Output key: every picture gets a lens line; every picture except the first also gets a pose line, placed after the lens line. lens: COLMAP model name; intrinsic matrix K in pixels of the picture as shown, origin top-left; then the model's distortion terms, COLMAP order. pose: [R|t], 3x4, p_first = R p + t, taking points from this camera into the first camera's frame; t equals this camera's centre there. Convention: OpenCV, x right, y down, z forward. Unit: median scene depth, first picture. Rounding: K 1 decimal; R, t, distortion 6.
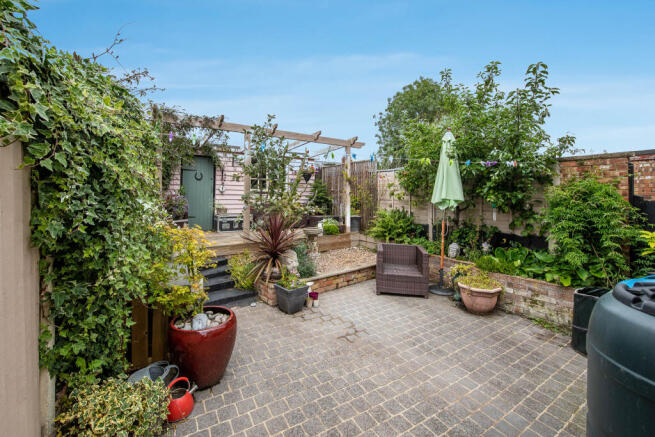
lens RADIAL K [[249.7, 0, 319.2], [0, 249.7, 192.1], [0, 0, 1]] dist [-0.001121, -0.000039]
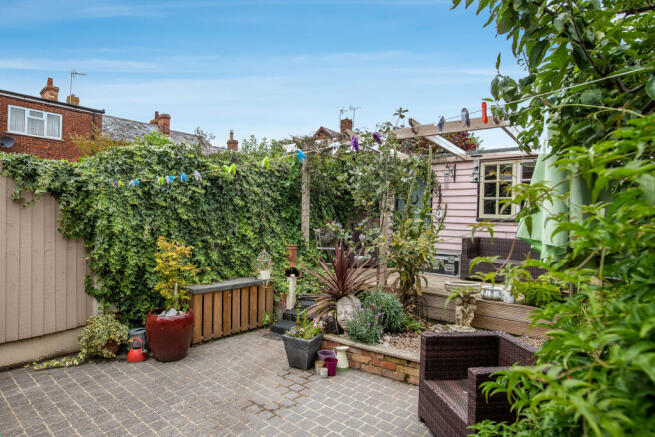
lens RADIAL K [[365.9, 0, 327.4], [0, 365.9, 218.7], [0, 0, 1]] dist [0.002931, 0.000507]
pose [[0.369704, 0.000632, -0.929149, 0.520986], [-0.004355, 0.999990, -0.001052, 0.001222], [0.929139, 0.004435, 0.369703, 0.329588]]
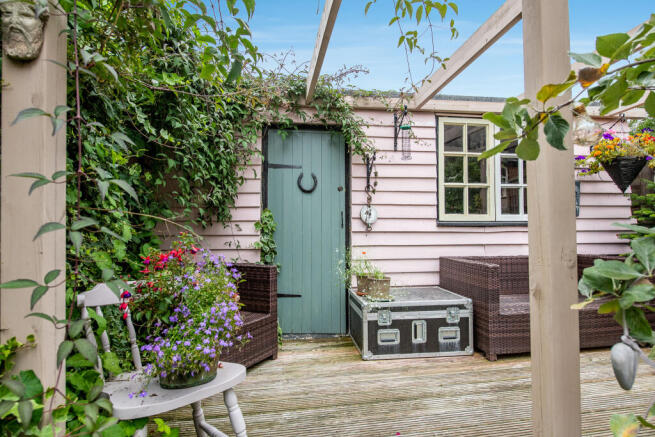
lens RADIAL K [[372.2, 0, 326.8], [0, 372.2, 216.0], [0, 0, 1]] dist [0.000500, 0.000017]
pose [[0.913029, -0.022859, -0.407254, -0.248971], [0.019755, 0.999735, -0.011827, -0.008416], [0.407416, 0.002753, 0.913238, 0.542433]]
